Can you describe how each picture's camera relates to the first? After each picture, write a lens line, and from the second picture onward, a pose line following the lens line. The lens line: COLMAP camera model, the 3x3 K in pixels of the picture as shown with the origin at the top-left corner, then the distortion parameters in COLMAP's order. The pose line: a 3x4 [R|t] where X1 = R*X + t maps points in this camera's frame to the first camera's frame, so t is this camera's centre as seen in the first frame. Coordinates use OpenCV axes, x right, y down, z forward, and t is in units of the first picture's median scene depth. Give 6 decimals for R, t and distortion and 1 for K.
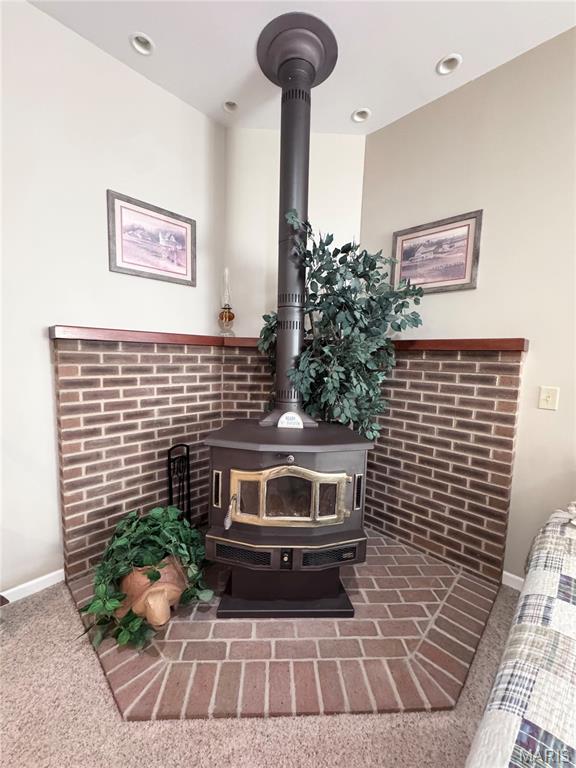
lens RADIAL K [[303.9, 0, 289.8], [0, 303.9, 384.6], [0, 0, 1]] dist [-0.008660, 0.000364]
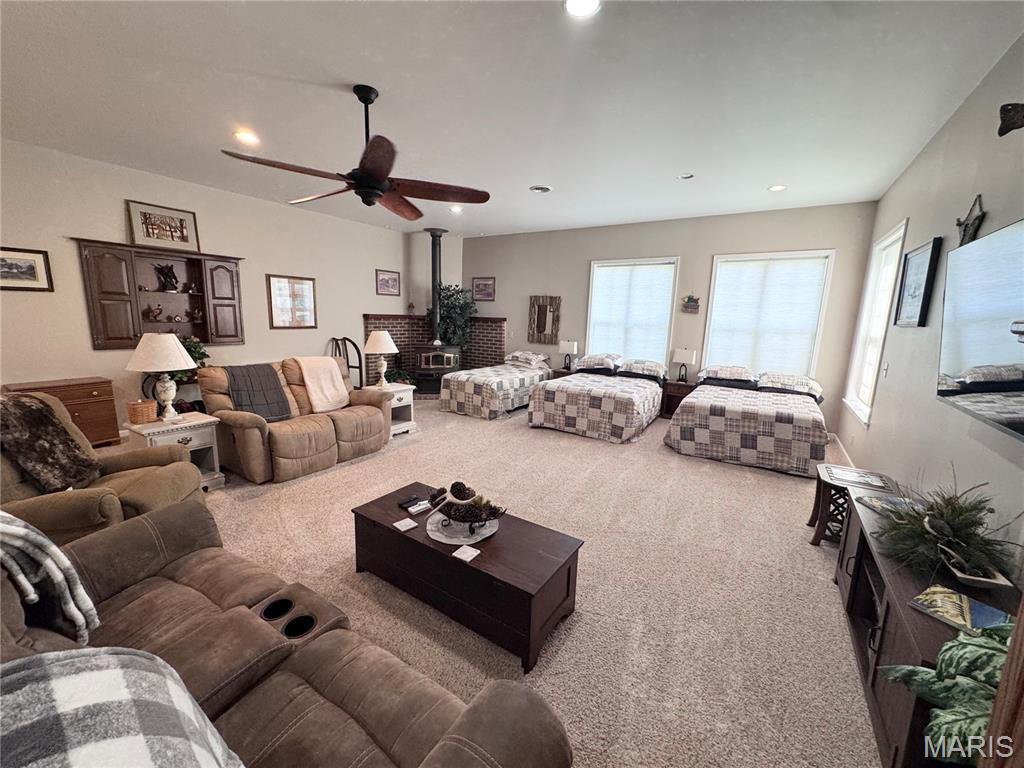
lens RADIAL K [[405.2, 0, 509.0], [0, 405.2, 382.0], [0, 0, 1]] dist [-0.008660, 0.000364]
pose [[0.980646, -0.029554, 0.193545, -0.090698], [0.016295, 0.997432, 0.069745, 0.233637], [-0.195109, -0.065242, 0.978609, -3.195151]]
